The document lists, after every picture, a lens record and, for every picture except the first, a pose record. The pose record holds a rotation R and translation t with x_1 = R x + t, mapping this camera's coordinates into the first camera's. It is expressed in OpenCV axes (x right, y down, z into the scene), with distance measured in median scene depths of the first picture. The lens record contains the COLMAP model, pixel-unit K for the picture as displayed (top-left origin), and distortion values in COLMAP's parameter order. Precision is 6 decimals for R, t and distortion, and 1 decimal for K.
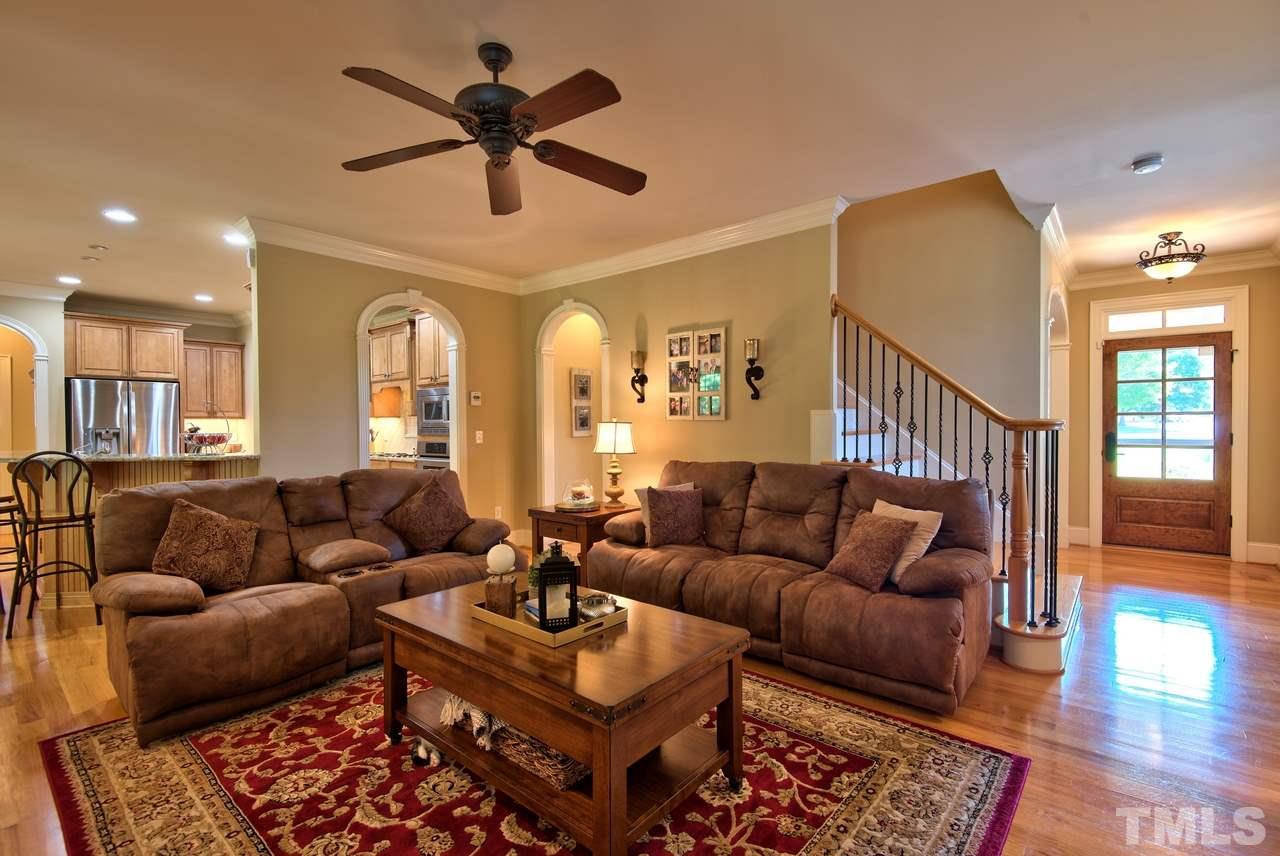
lens RADIAL K [[569.4, 0, 635.0], [0, 569.4, 429.2], [0, 0, 1]] dist [0.001070, -0.007766]
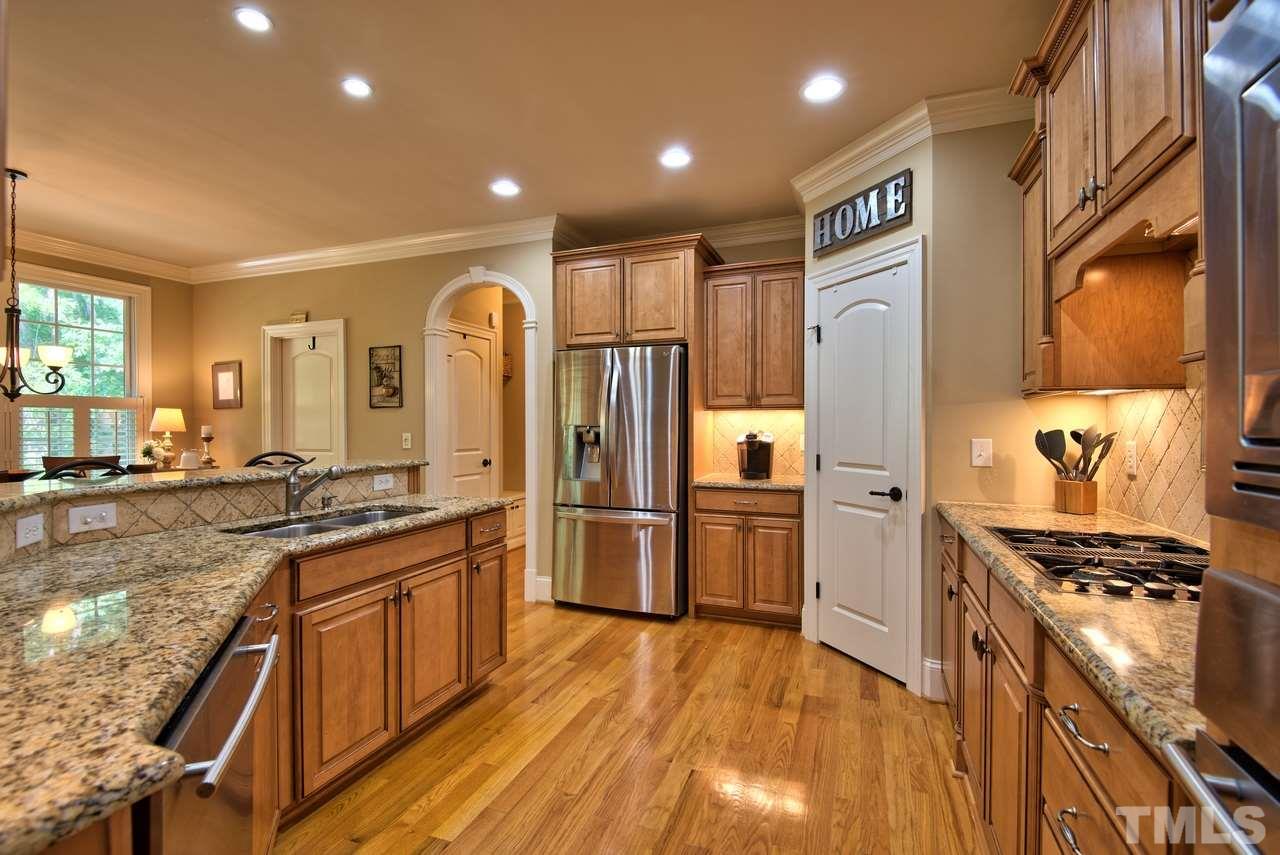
lens RADIAL K [[569.4, 0, 632.5], [0, 569.4, 427.3], [0, 0, 1]] dist [0.001070, -0.007766]
pose [[0.333731, 0.004116, -0.942659, -0.324383], [-0.005684, 0.999981, 0.002354, -0.002326], [0.942651, 0.004573, 0.333748, 0.834481]]
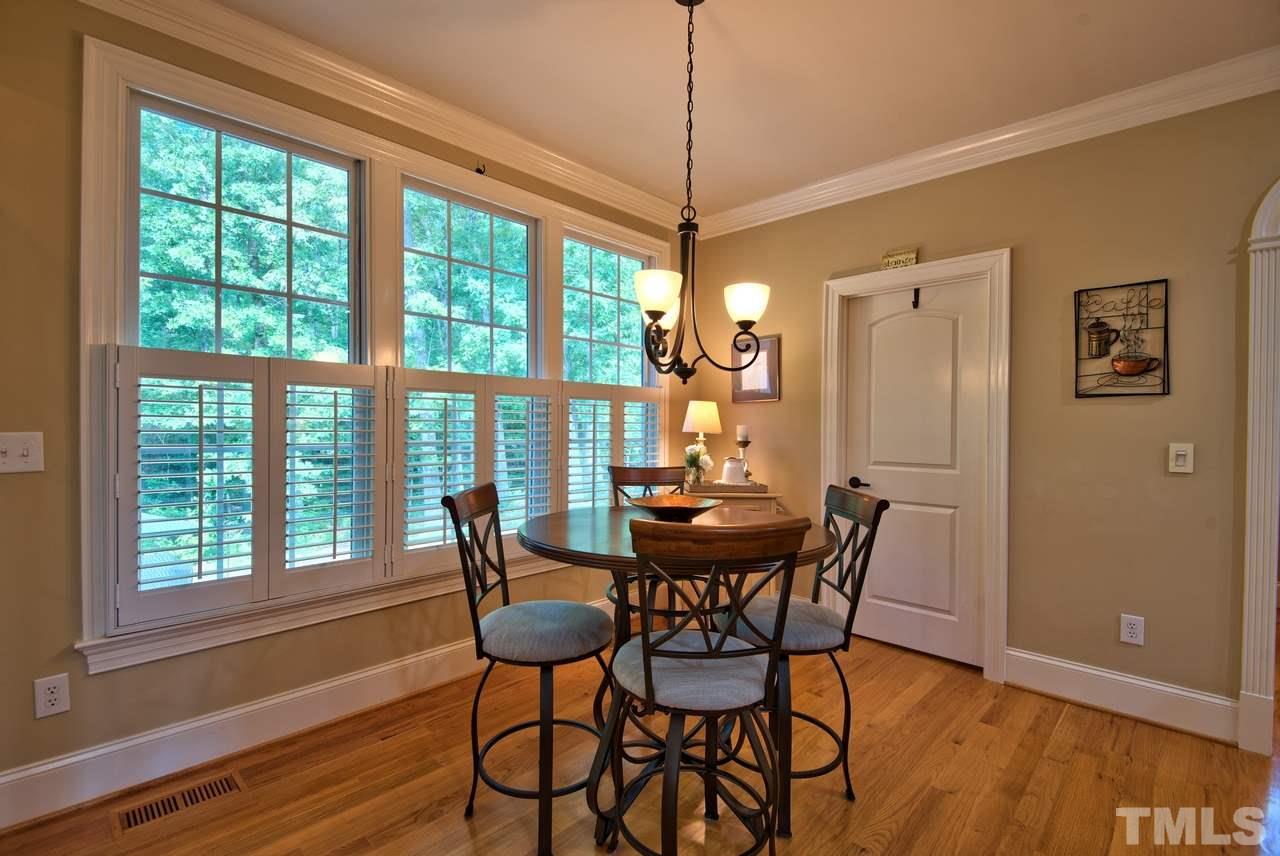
lens RADIAL K [[569.4, 0, 634.8], [0, 569.4, 428.8], [0, 0, 1]] dist [0.001070, -0.007766]
pose [[-0.071007, 0.008413, -0.997440, -0.702375], [-0.014246, 0.999854, 0.009448, 0.000436], [0.997374, 0.014881, -0.070877, 0.456978]]
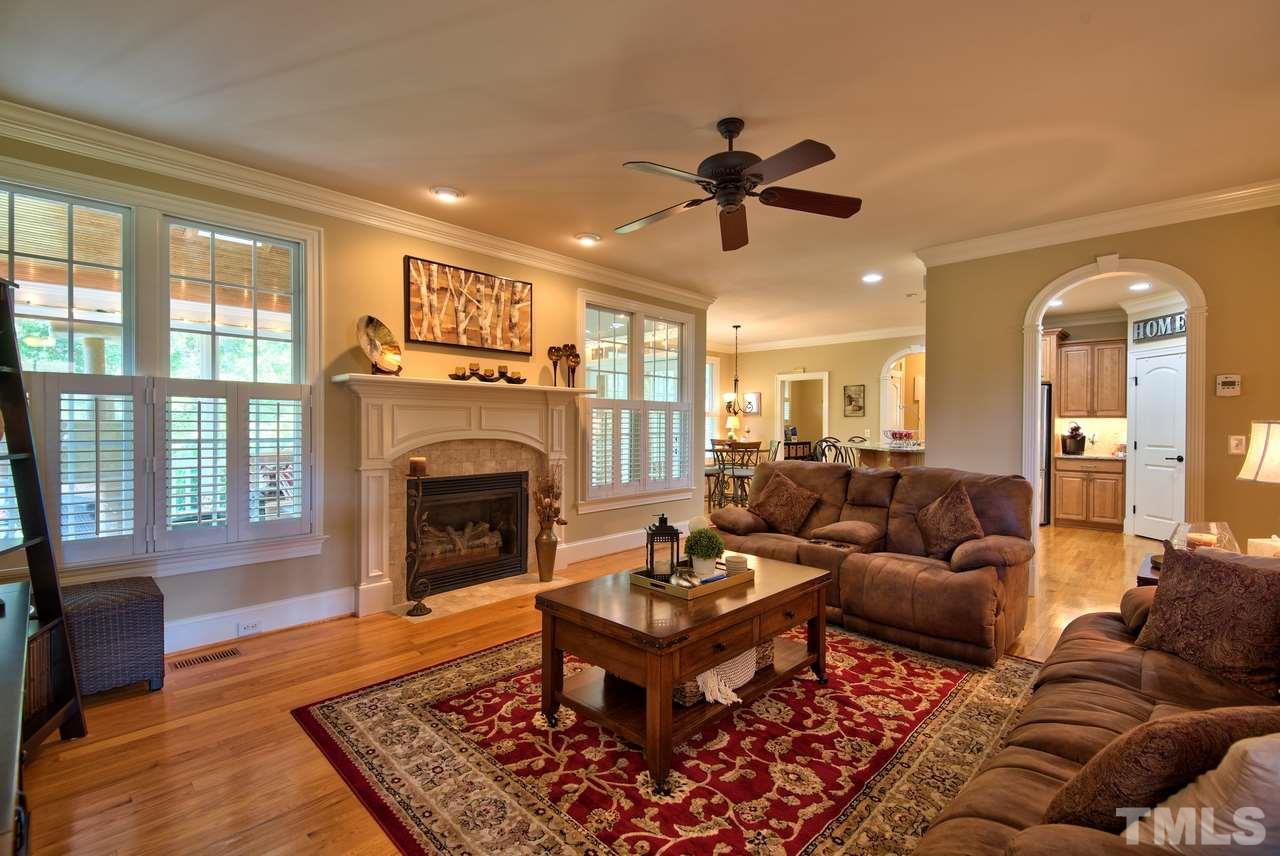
lens RADIAL K [[569.4, 0, 633.0], [0, 569.4, 428.9], [0, 0, 1]] dist [0.001070, -0.007766]
pose [[-0.066496, 0.010809, -0.997728, 0.354739], [-0.007756, 0.999906, 0.011350, -0.004809], [0.997757, 0.008493, -0.066406, 0.307191]]
